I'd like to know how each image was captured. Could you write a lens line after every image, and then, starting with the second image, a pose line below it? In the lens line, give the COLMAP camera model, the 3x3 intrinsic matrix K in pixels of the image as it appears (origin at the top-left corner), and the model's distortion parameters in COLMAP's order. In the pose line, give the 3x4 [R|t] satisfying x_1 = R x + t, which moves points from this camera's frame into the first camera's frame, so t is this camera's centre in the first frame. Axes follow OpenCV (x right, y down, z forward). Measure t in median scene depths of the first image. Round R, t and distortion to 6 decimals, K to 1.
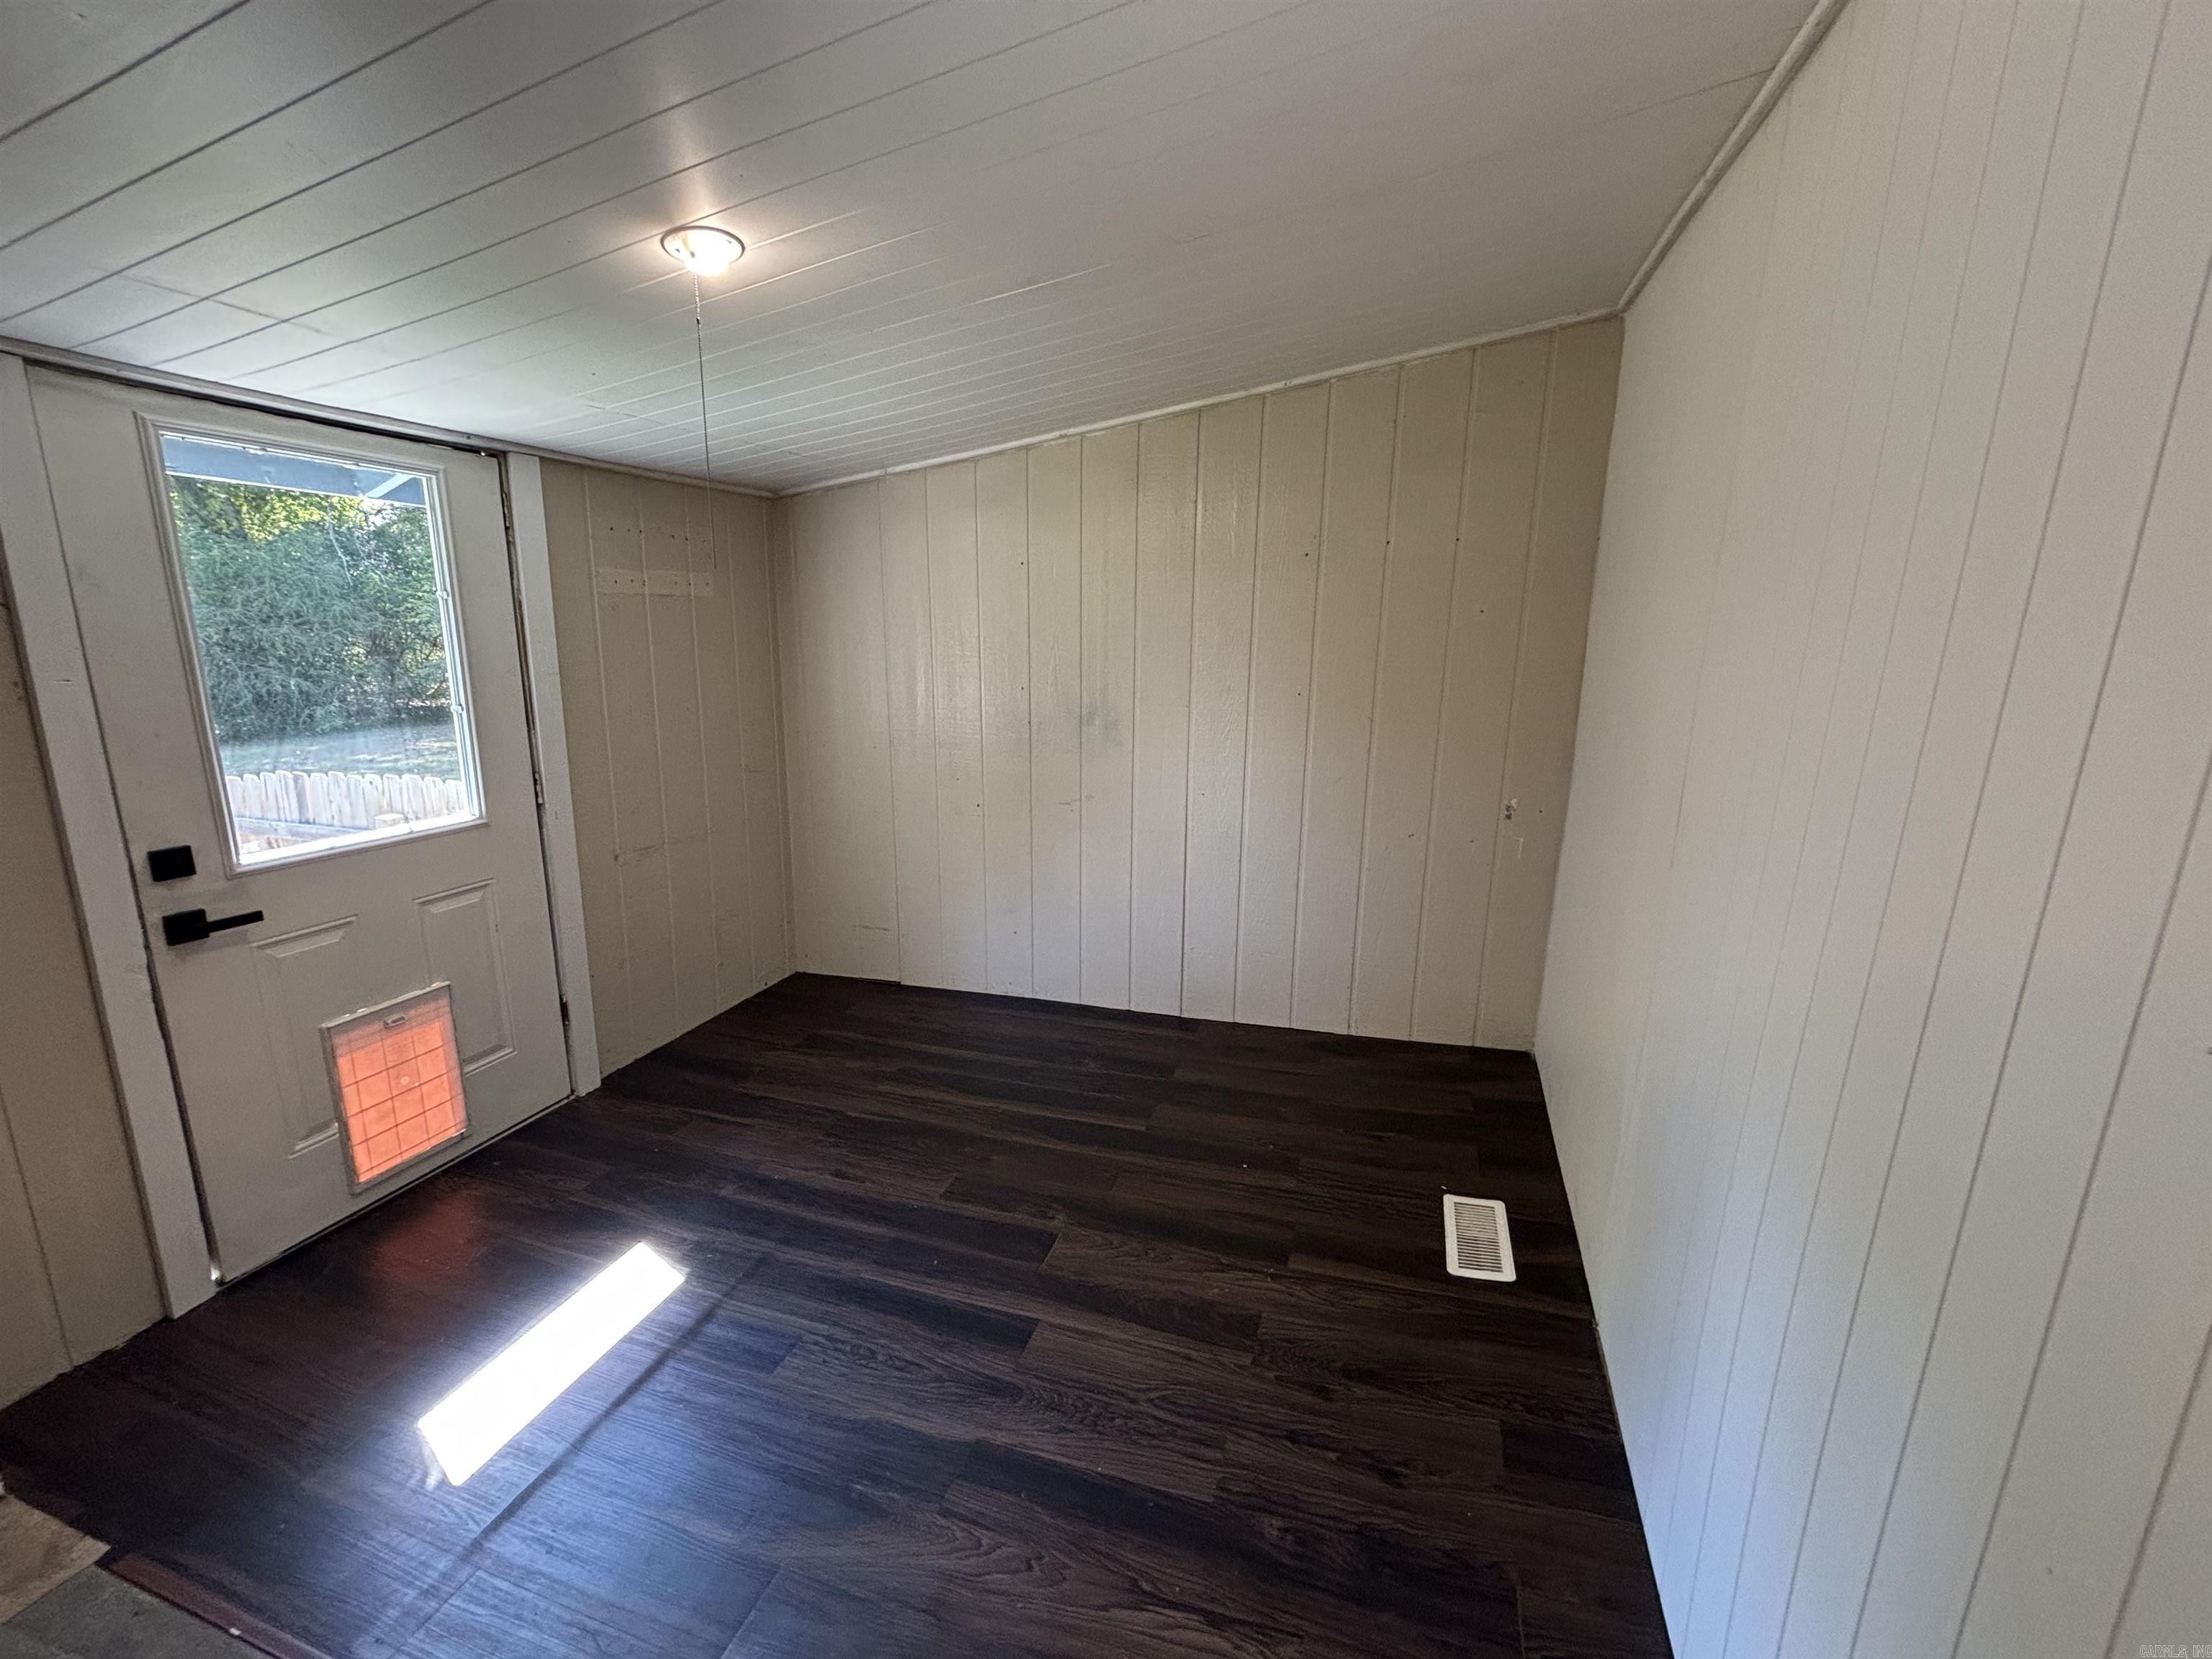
lens RADIAL K [[894.6, 0, 1119.8], [0, 894.6, 823.5], [0, 0, 1]] dist [-0.000738, -0.000098]
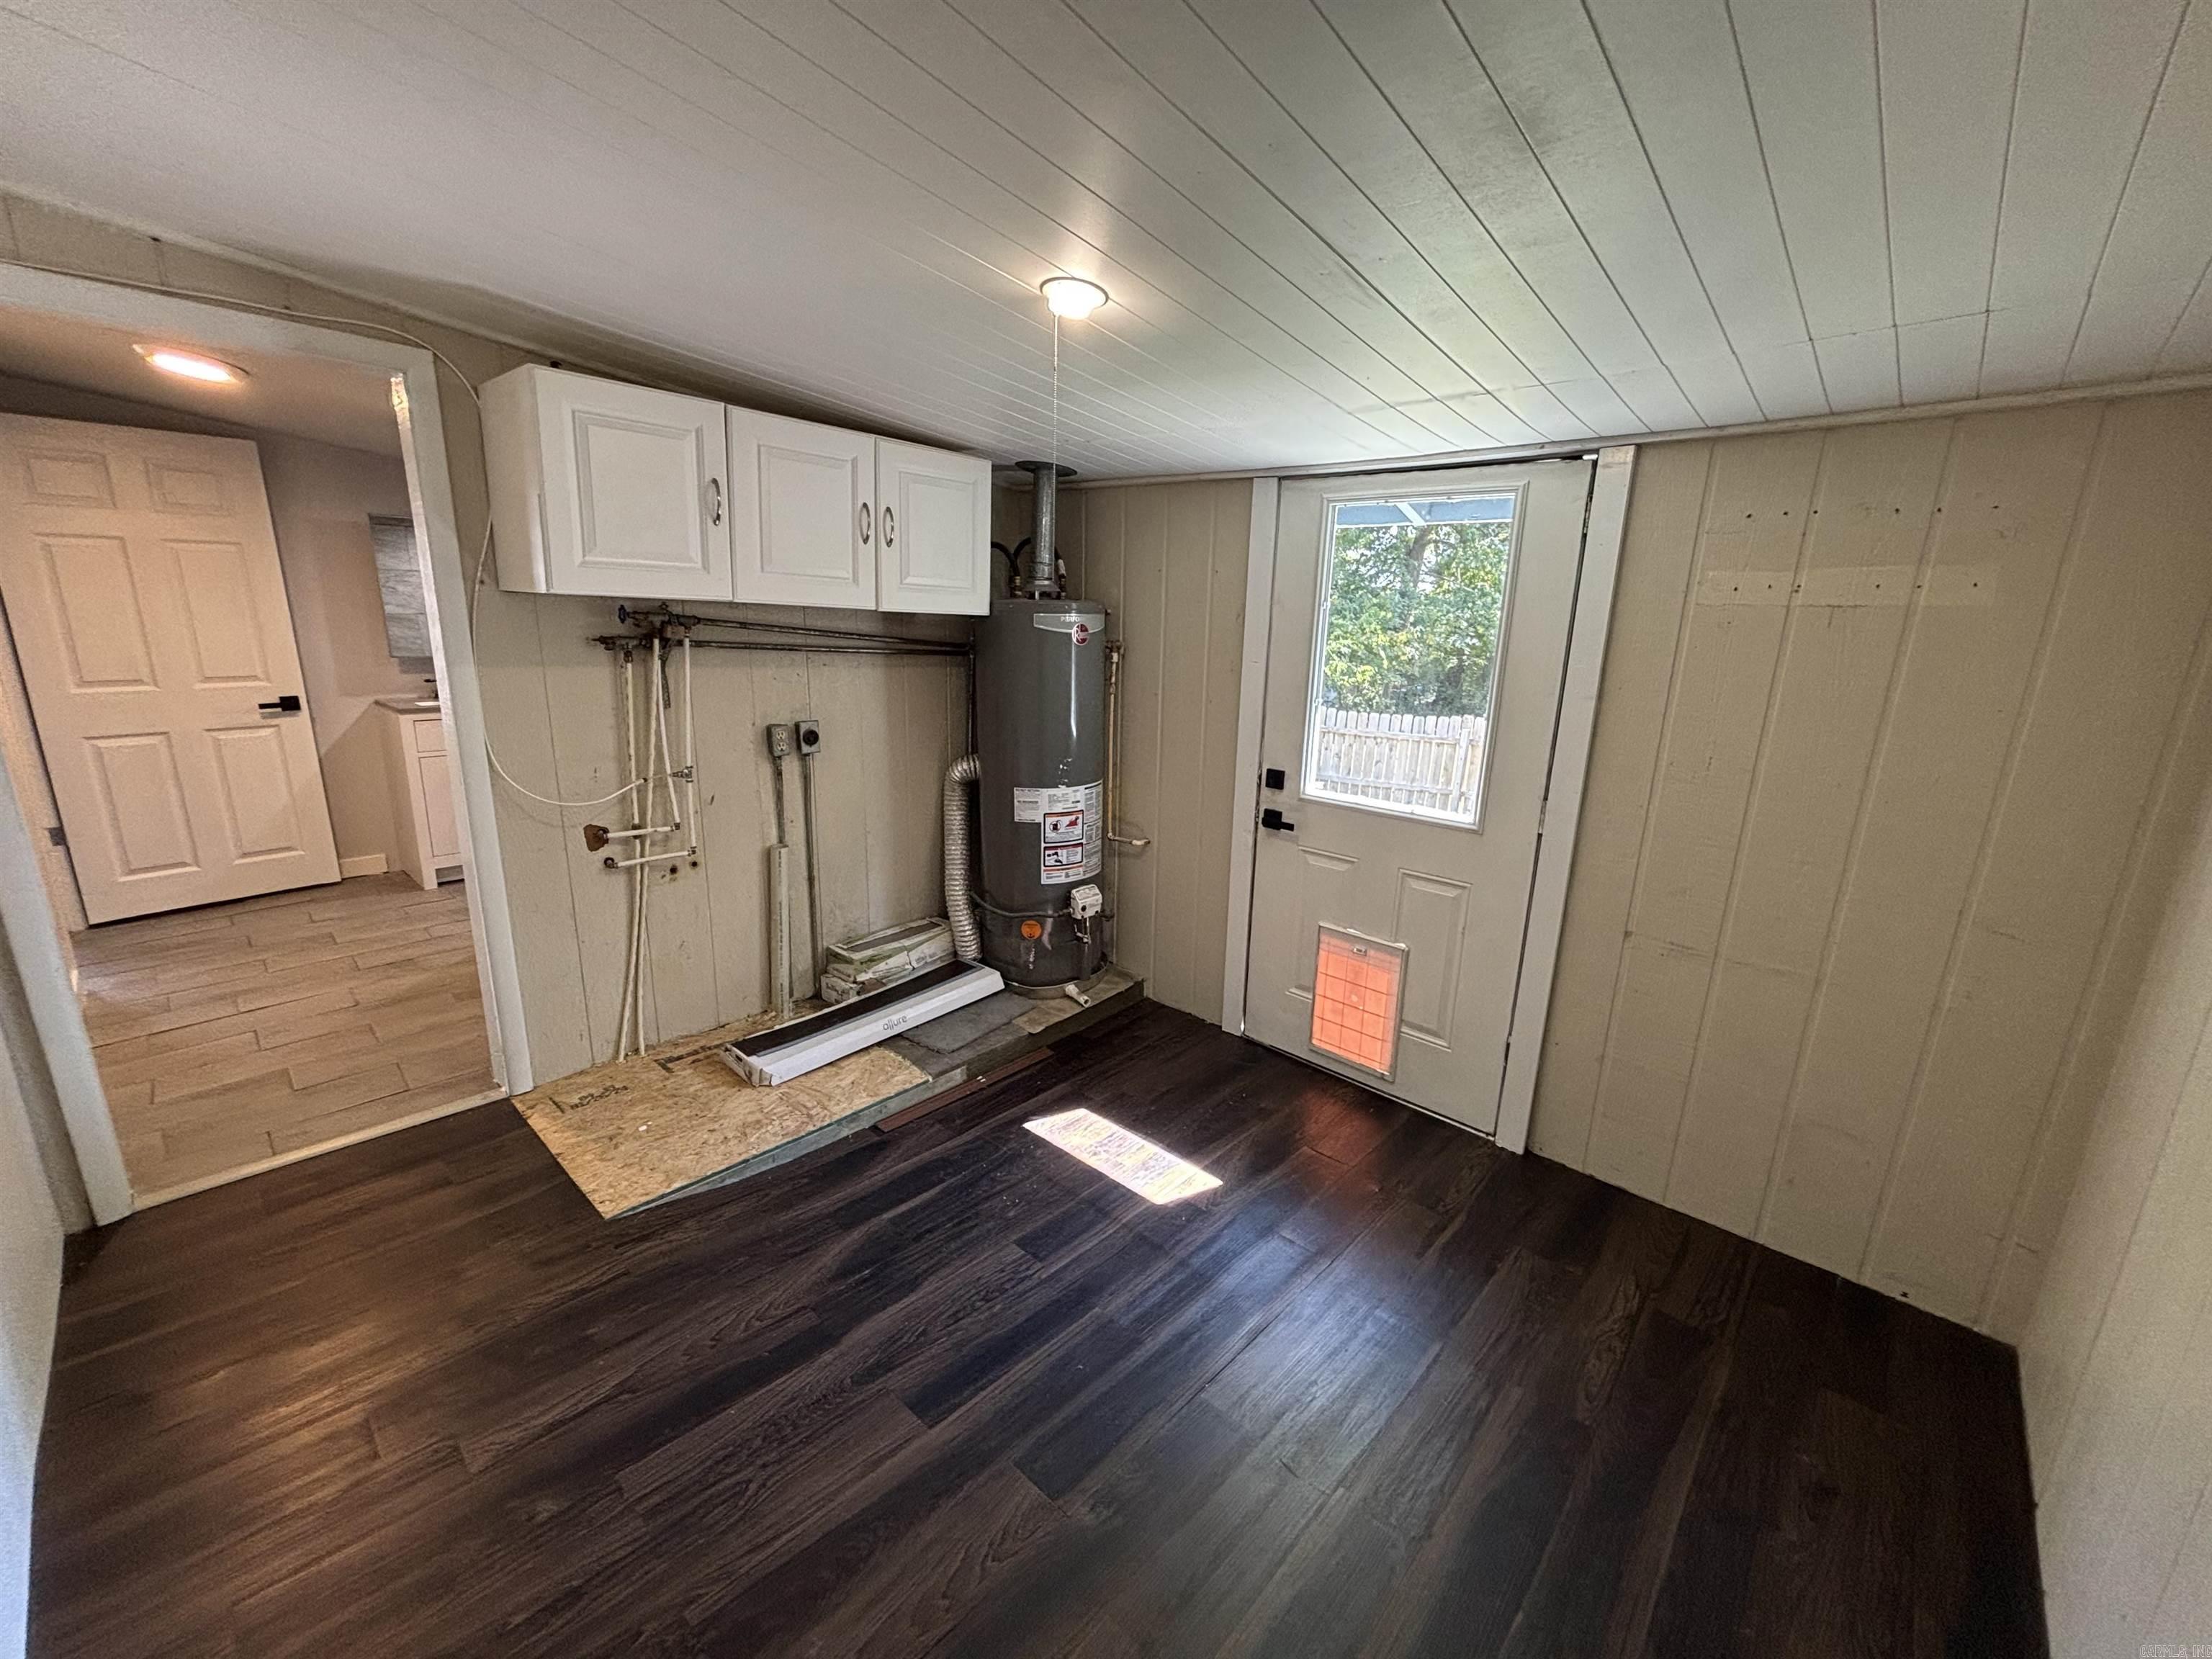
lens RADIAL K [[900.9, 0, 1106.0], [0, 900.9, 829.5], [0, 0, 1]] dist [-0.002535, -0.000022]
pose [[-0.422752, 0.193000, -0.885456, 0.464162], [-0.227189, 0.923289, 0.309715, -0.269569], [0.877306, 0.332098, -0.346475, 1.174191]]
